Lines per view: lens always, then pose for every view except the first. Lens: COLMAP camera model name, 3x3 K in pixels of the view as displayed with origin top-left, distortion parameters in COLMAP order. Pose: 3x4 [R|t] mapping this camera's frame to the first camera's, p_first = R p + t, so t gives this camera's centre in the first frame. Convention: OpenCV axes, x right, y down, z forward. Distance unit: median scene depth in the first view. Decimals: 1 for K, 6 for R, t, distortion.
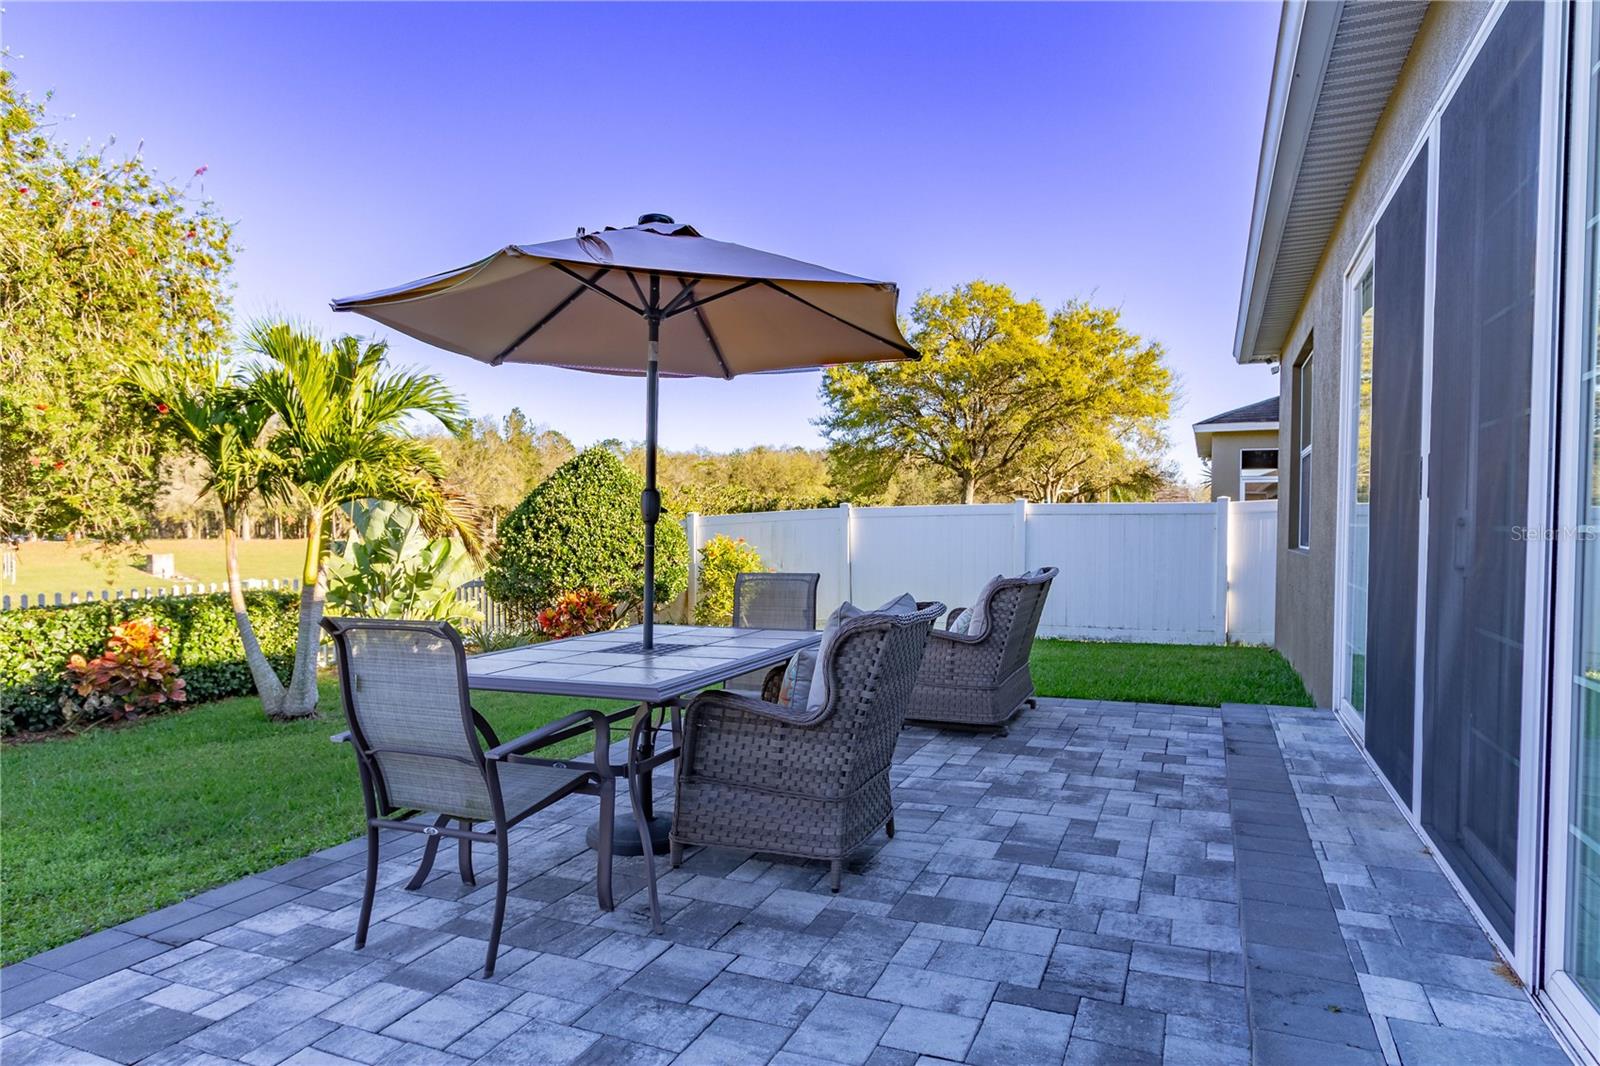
lens RADIAL K [[959.8, 0, 798.7], [0, 959.8, 533.4], [0, 0, 1]] dist [0.004527, 0.000901]
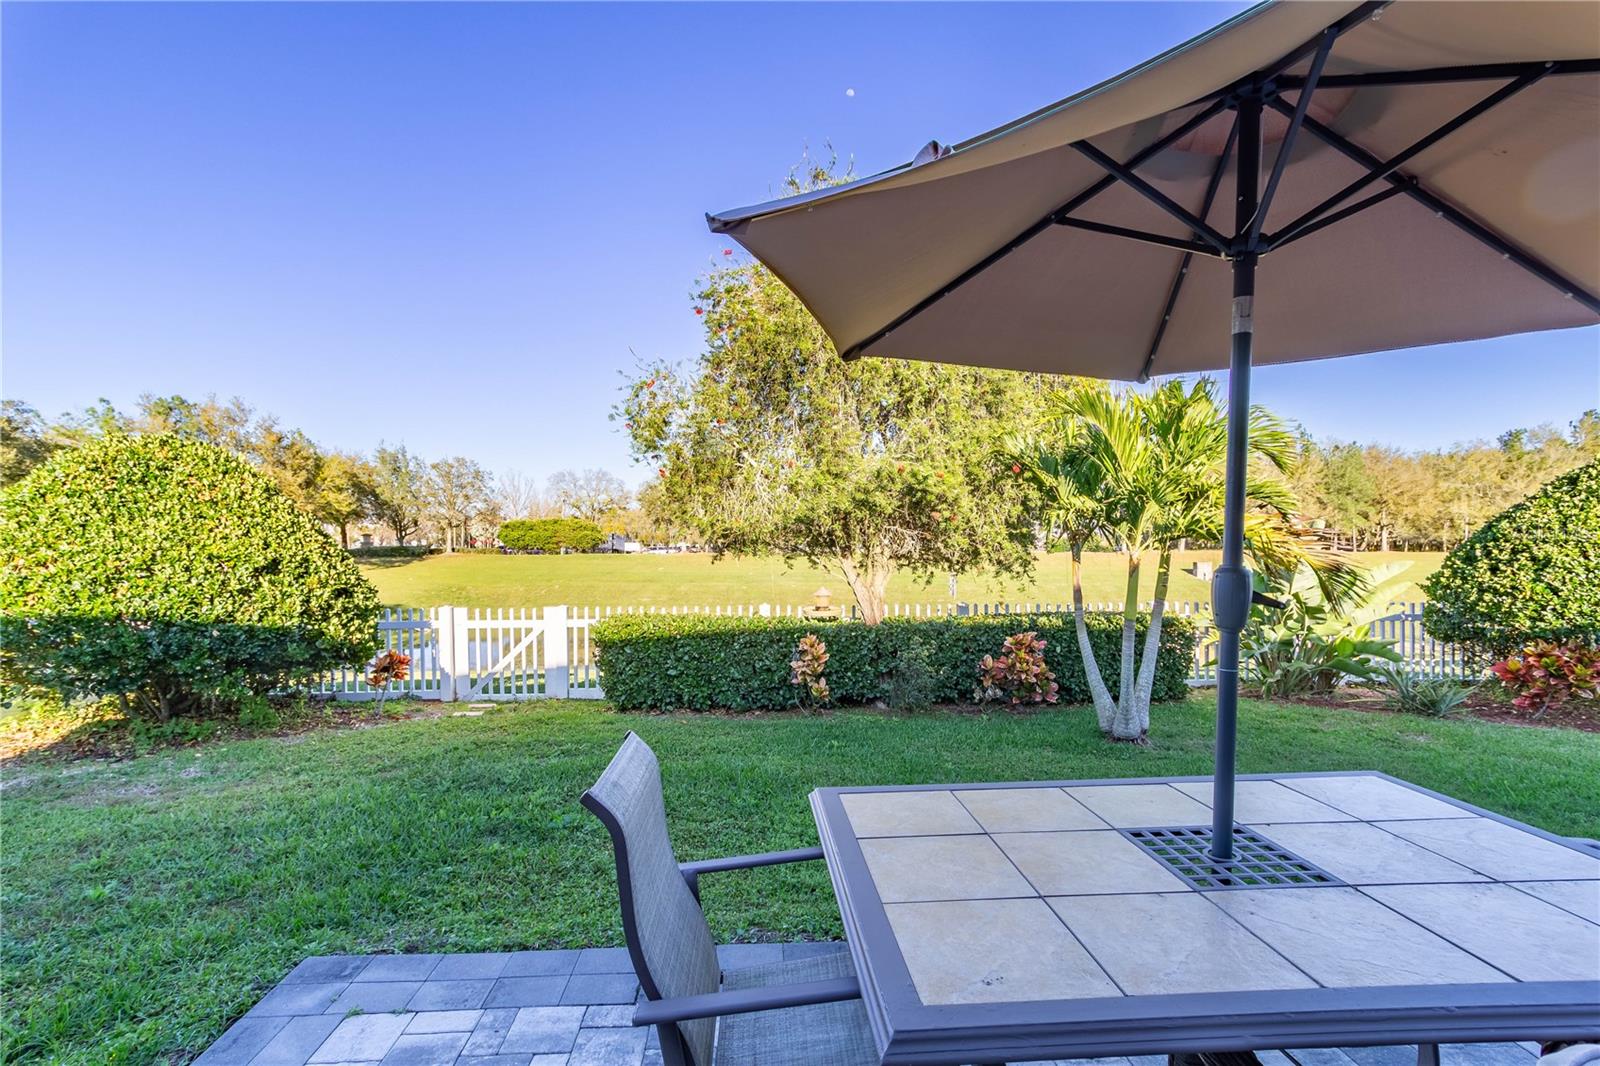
lens RADIAL K [[730.4, 0, 794.2], [0, 730.4, 544.8], [0, 0, 1]] dist [0.000373, 0.004268]
pose [[0.436698, 0.006154, -0.899587, 0.034067], [-0.005262, 0.999977, 0.004287, -0.017925], [0.899593, 0.002862, 0.436720, 0.176760]]
